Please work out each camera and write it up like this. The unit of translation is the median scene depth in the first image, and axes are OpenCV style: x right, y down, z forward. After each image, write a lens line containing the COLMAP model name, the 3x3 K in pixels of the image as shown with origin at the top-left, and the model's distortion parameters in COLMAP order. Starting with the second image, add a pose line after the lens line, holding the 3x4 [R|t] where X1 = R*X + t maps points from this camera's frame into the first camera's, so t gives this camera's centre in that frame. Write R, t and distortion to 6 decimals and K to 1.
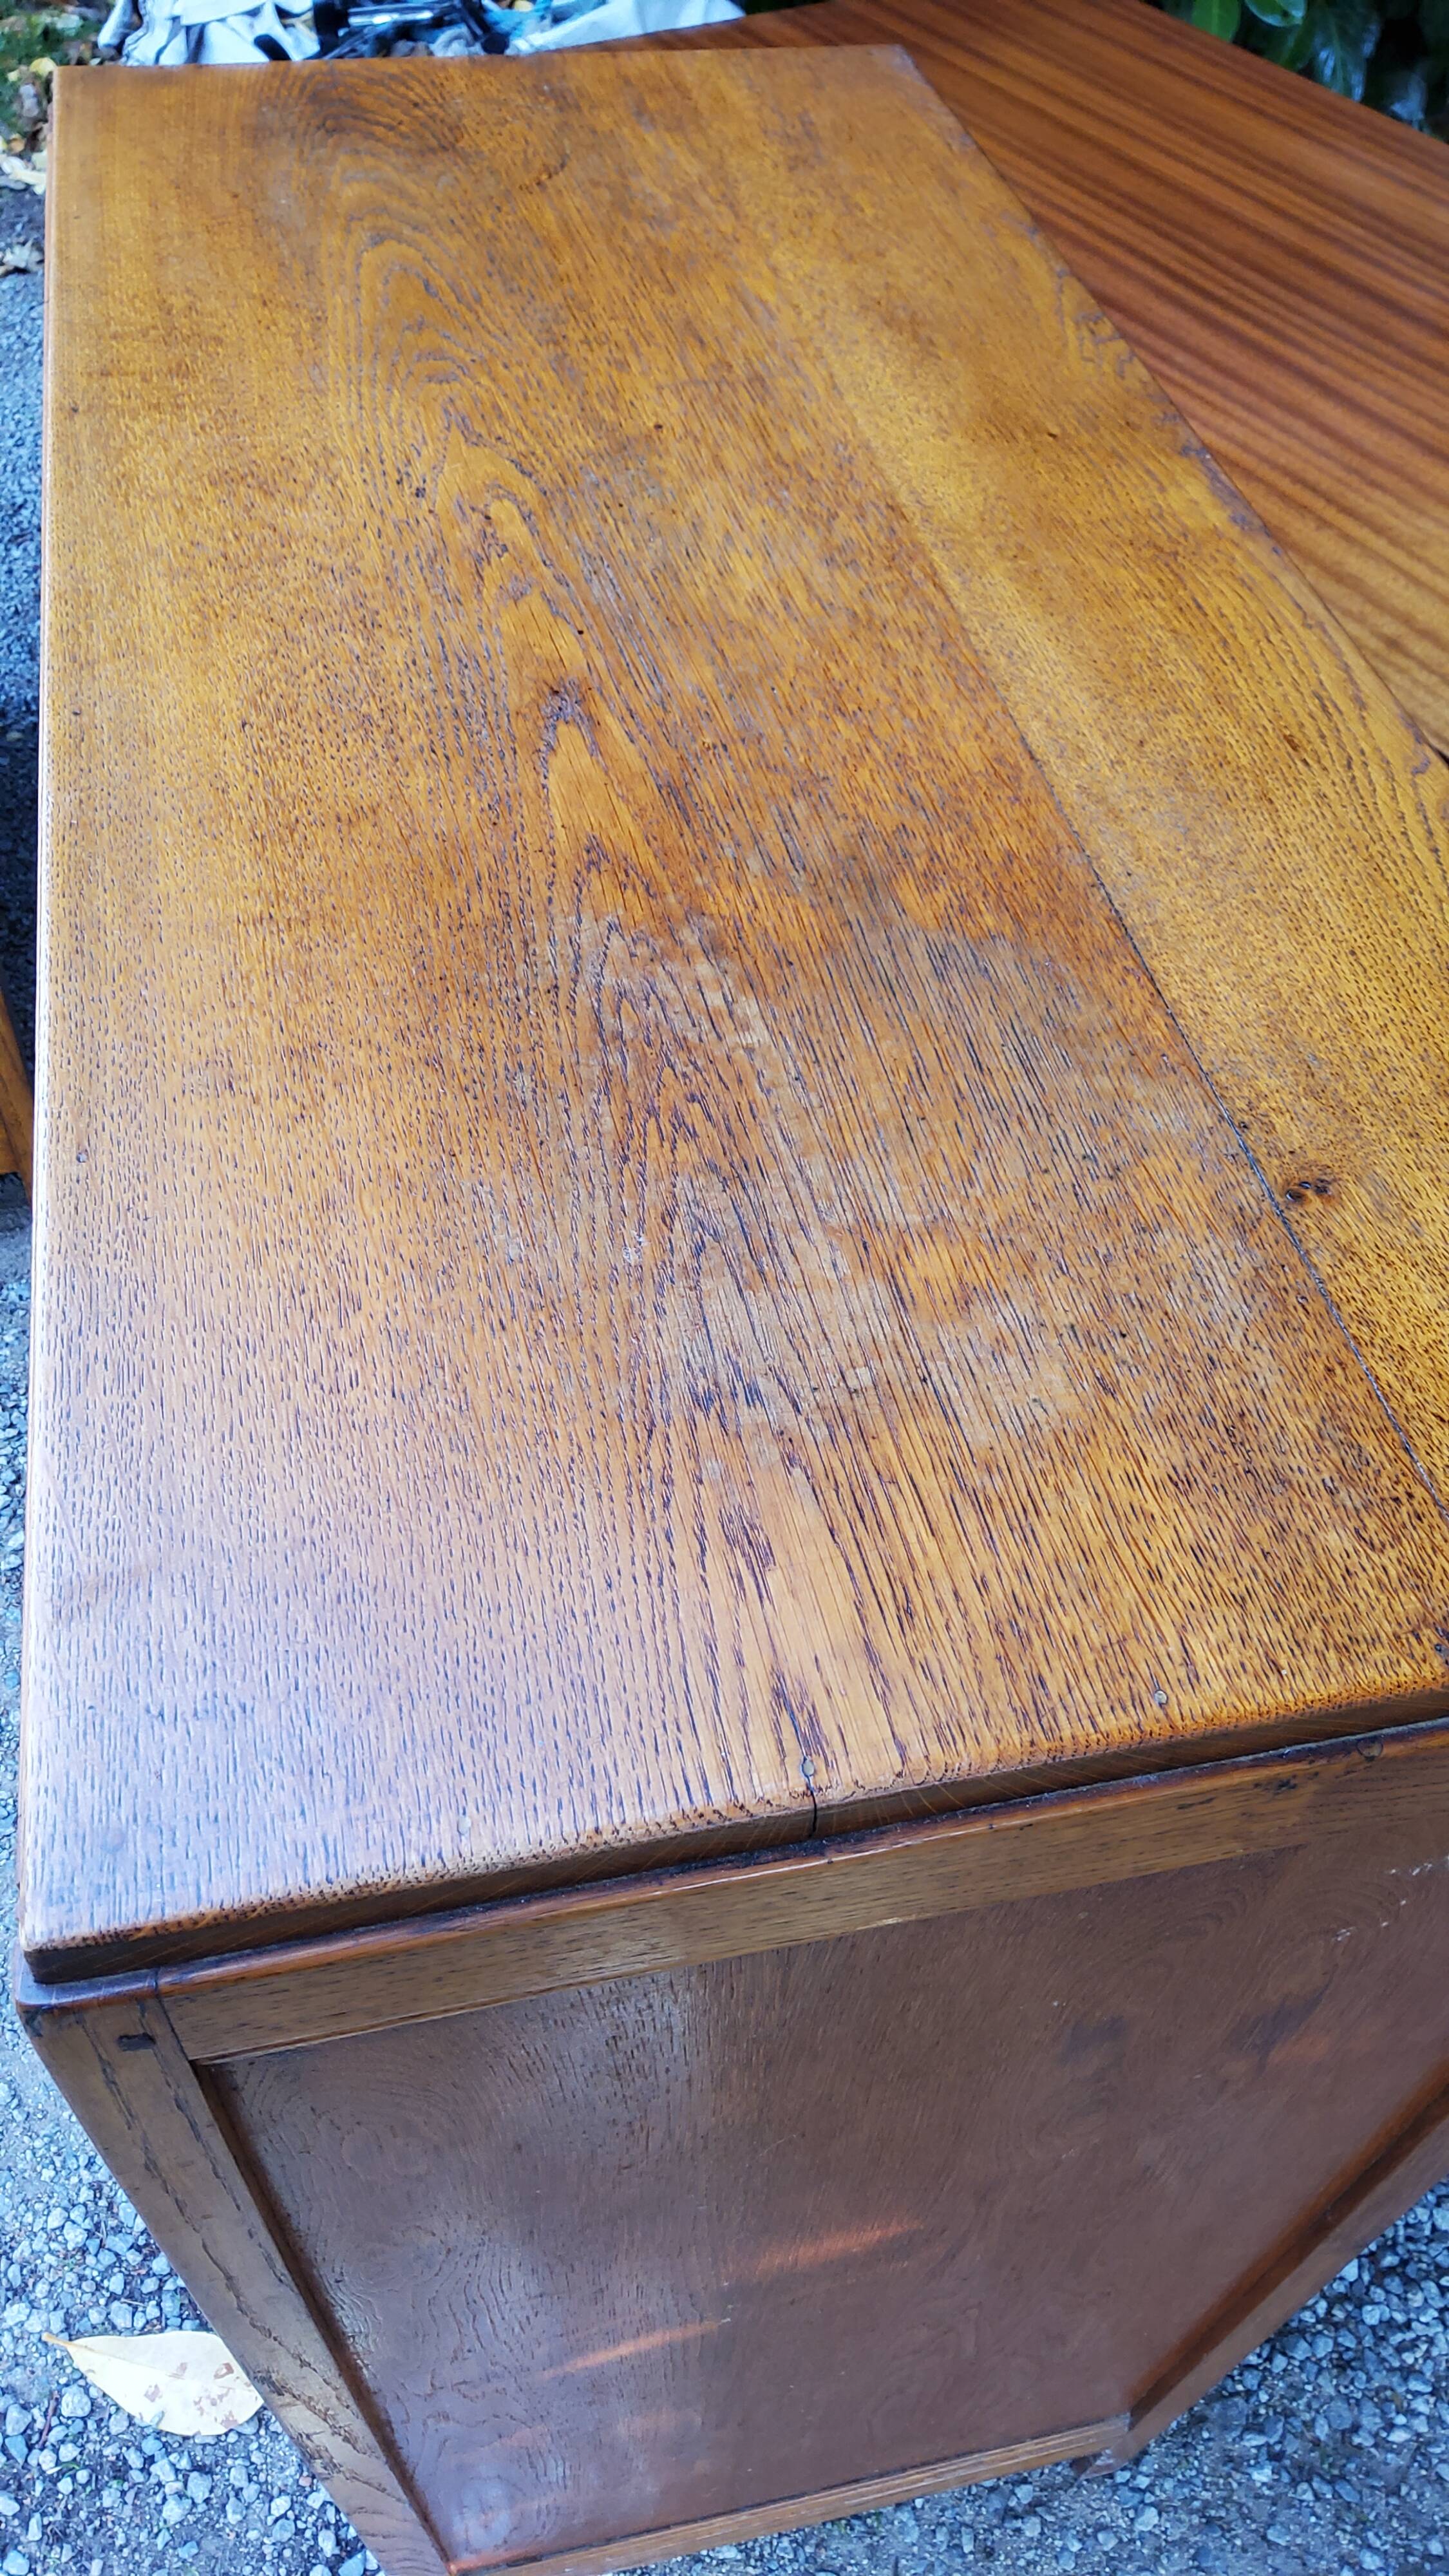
lens RADIAL K [[1921.3, 0, 723.9], [0, 1921.3, 1284.8], [0, 0, 1]] dist [0.042213, -0.074881]
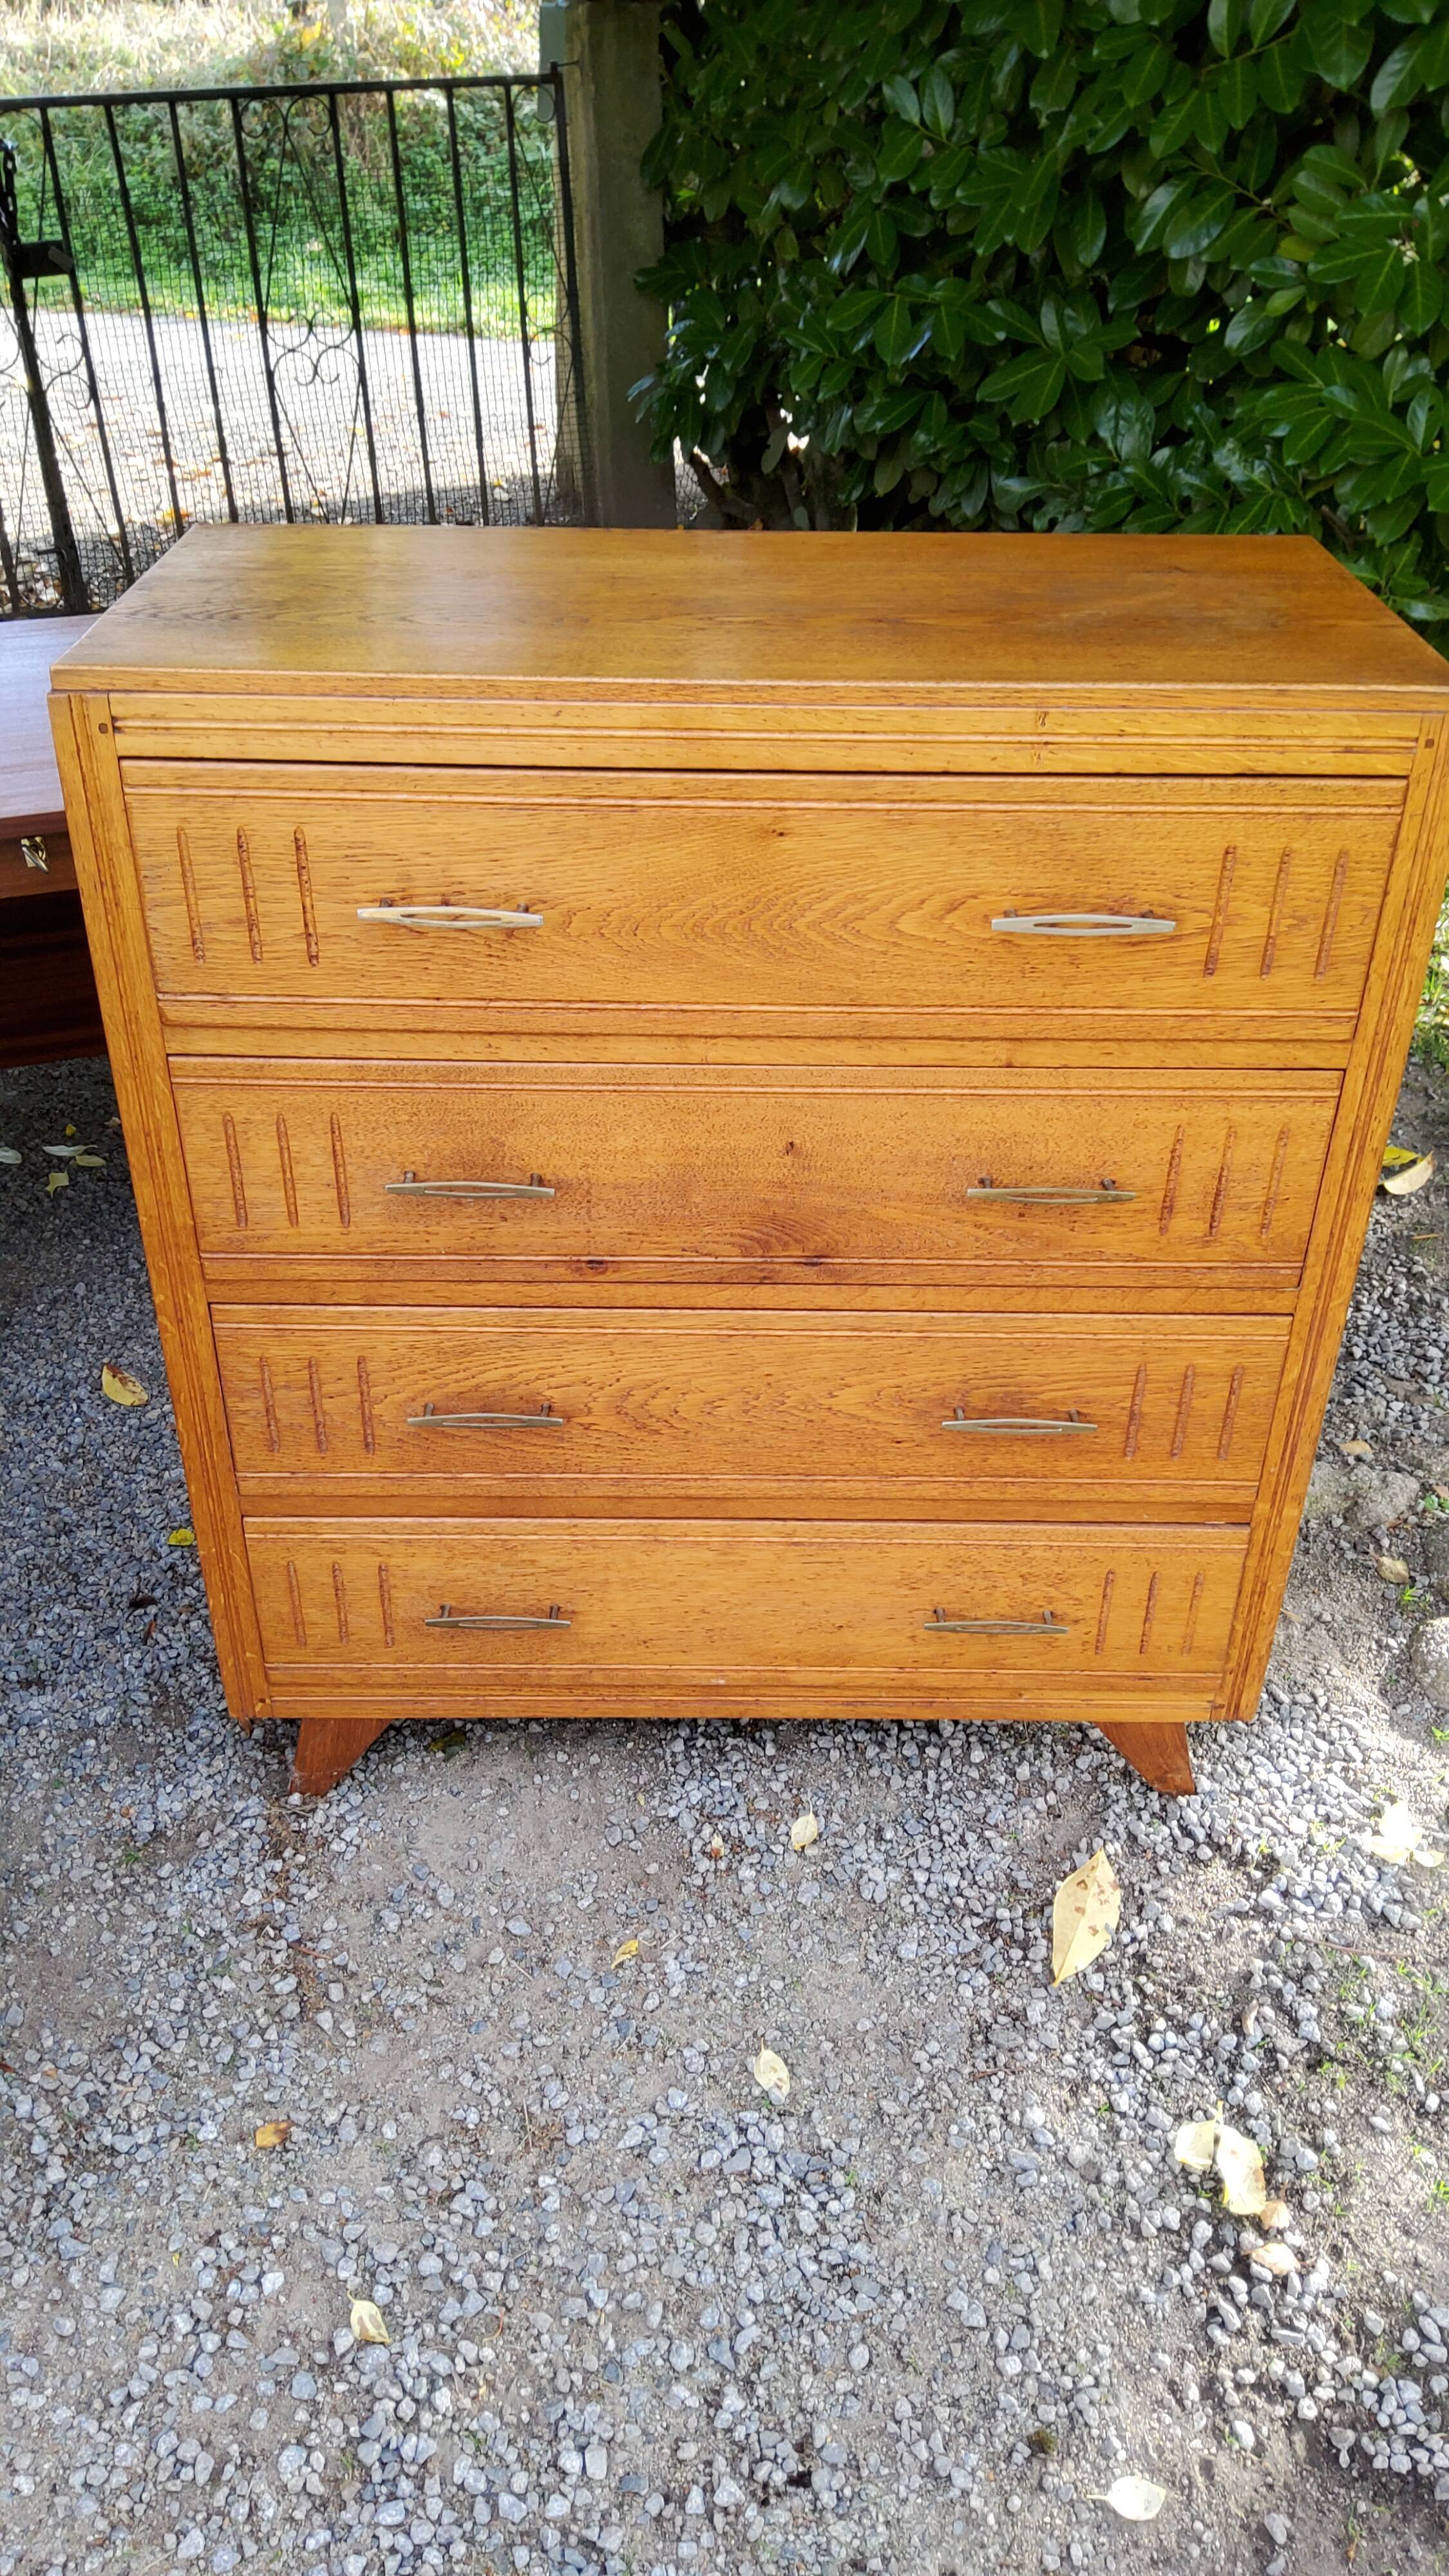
lens RADIAL K [[1880.9, 0, 740.1], [0, 1880.9, 1277.2], [0, 0, 1]] dist [0.059383, -0.083536]
pose [[0.212840, -0.566434, 0.796148, -1.199399], [0.746795, 0.619742, 0.241281, -0.250486], [-0.630076, 0.543206, 0.554916, 0.138856]]
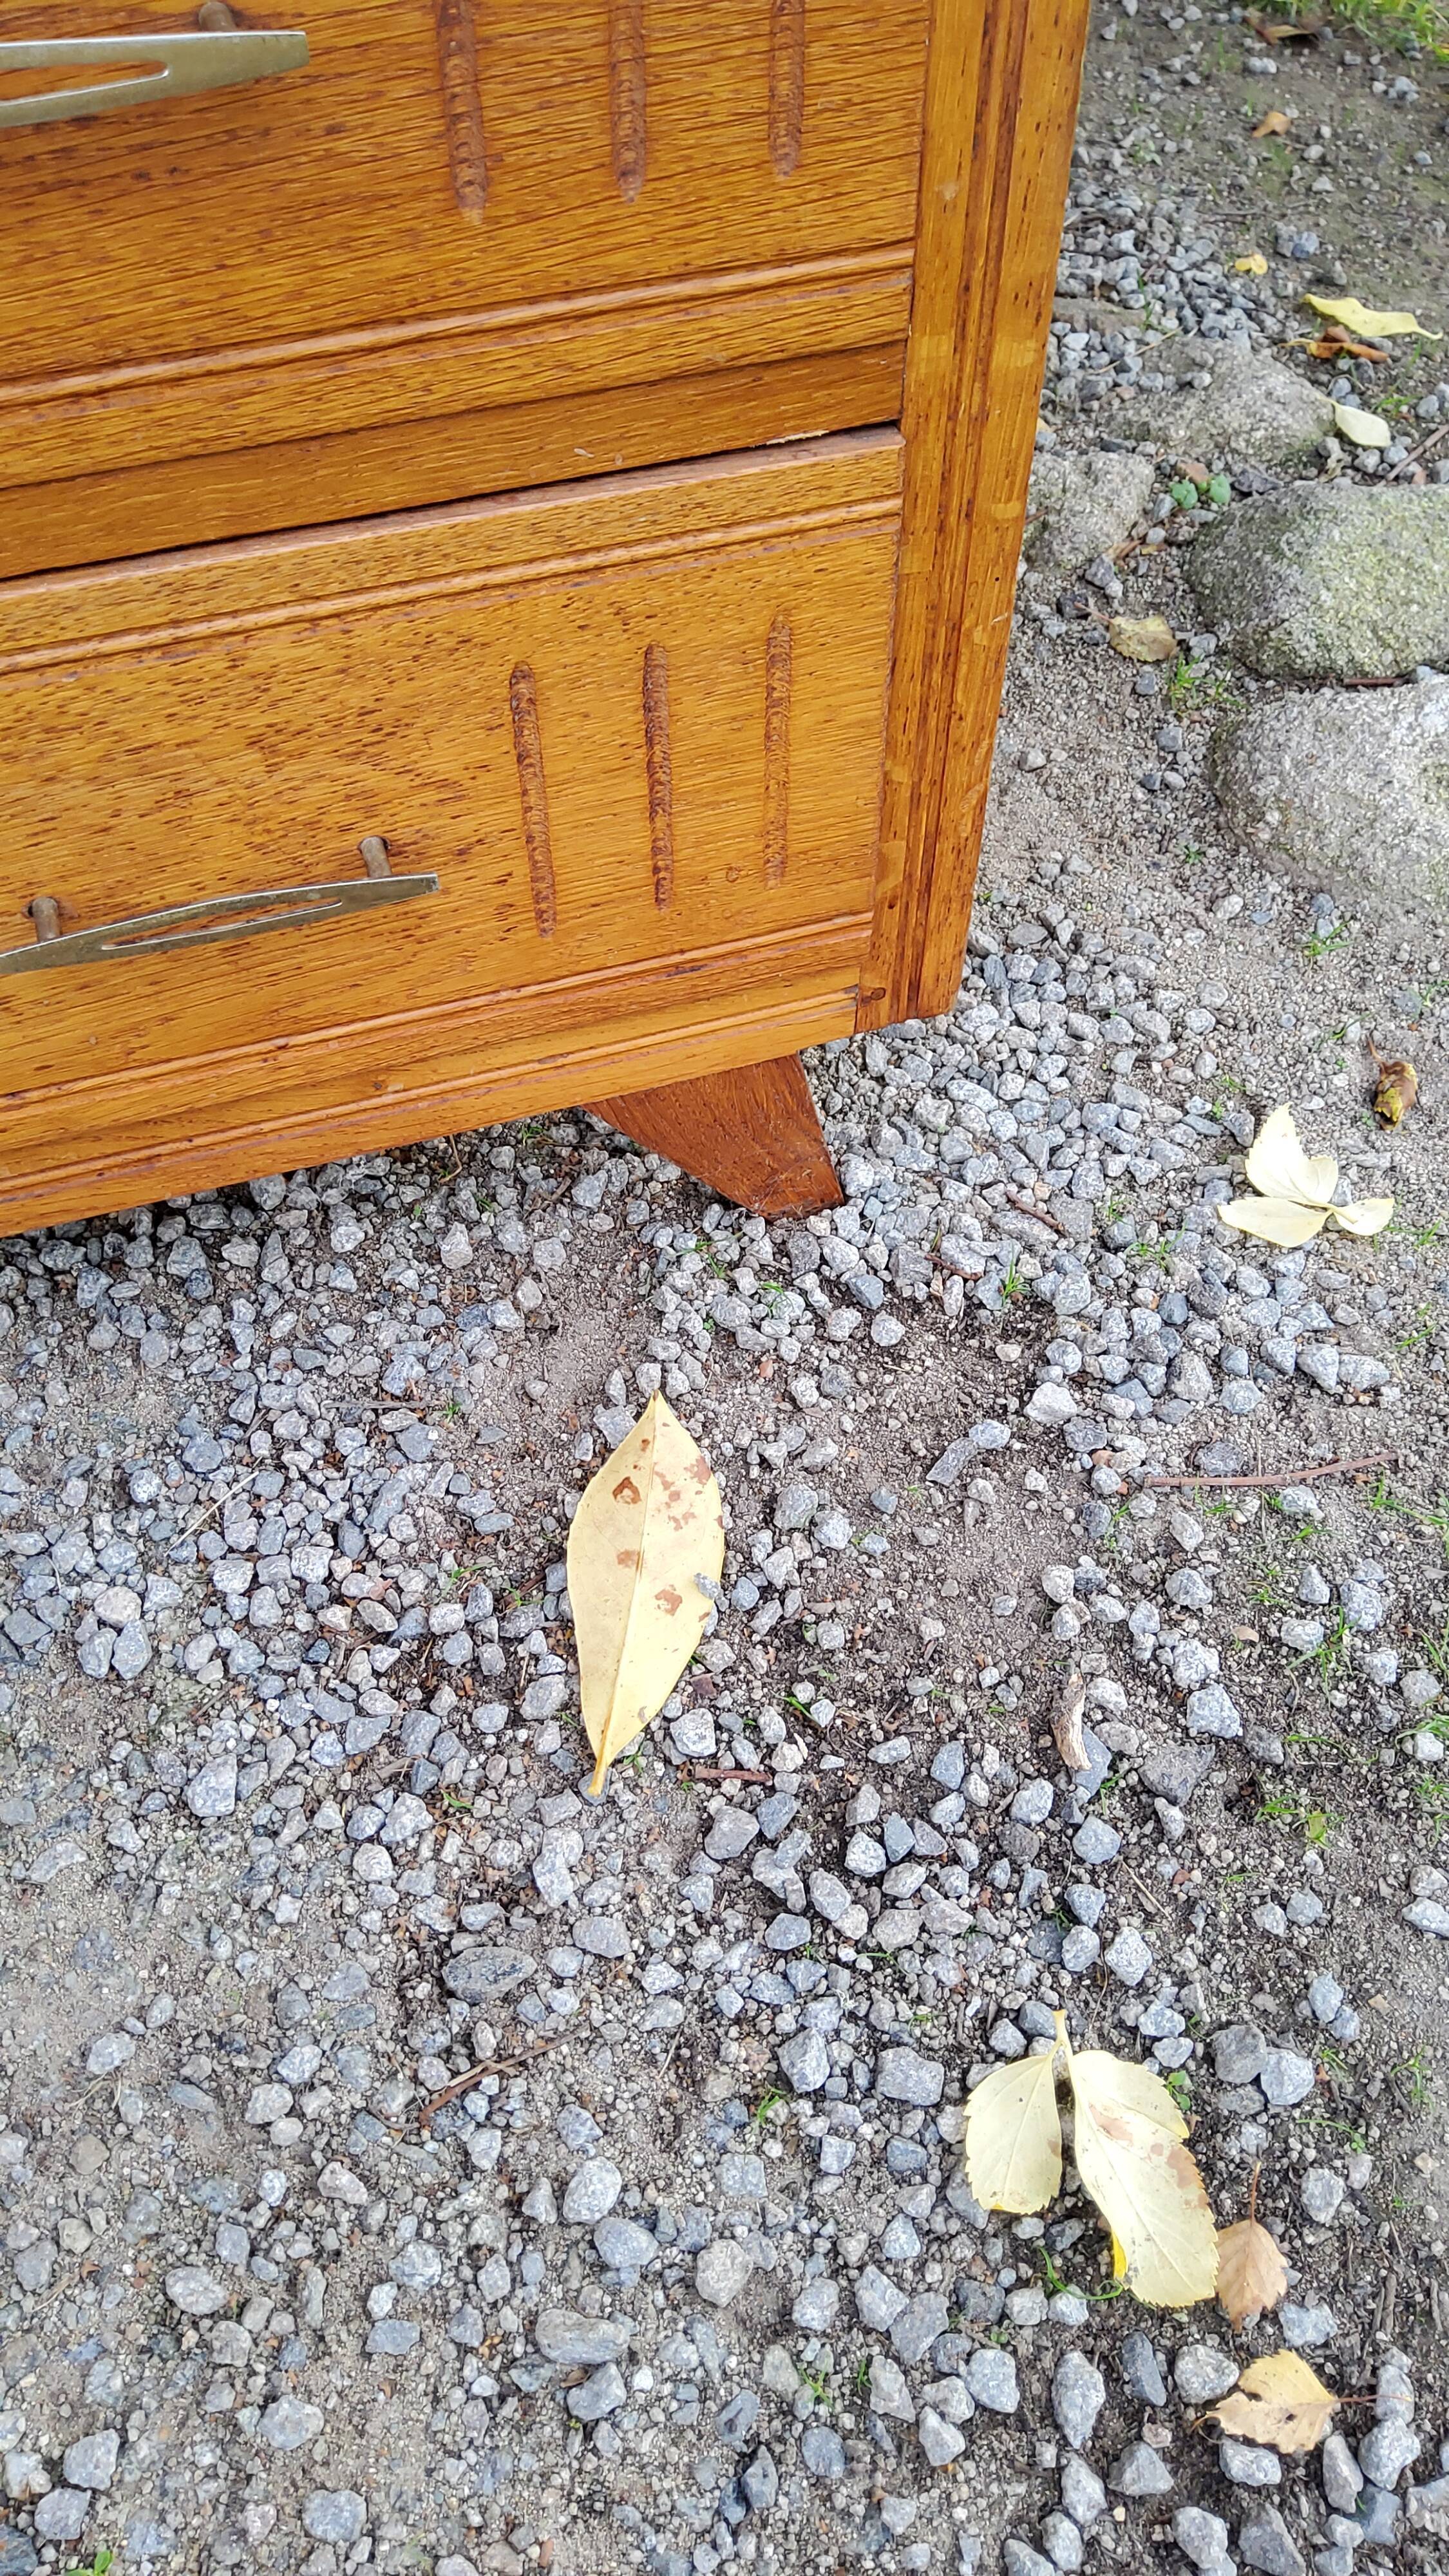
lens RADIAL K [[1907.2, 0, 728.0], [0, 1907.2, 1282.6], [0, 0, 1]] dist [0.062254, -0.089920]
pose [[-0.089885, -0.817839, 0.568383, -0.549836], [0.762086, 0.310941, 0.567927, 0.241713], [-0.641206, 0.484205, 0.595315, 0.616676]]
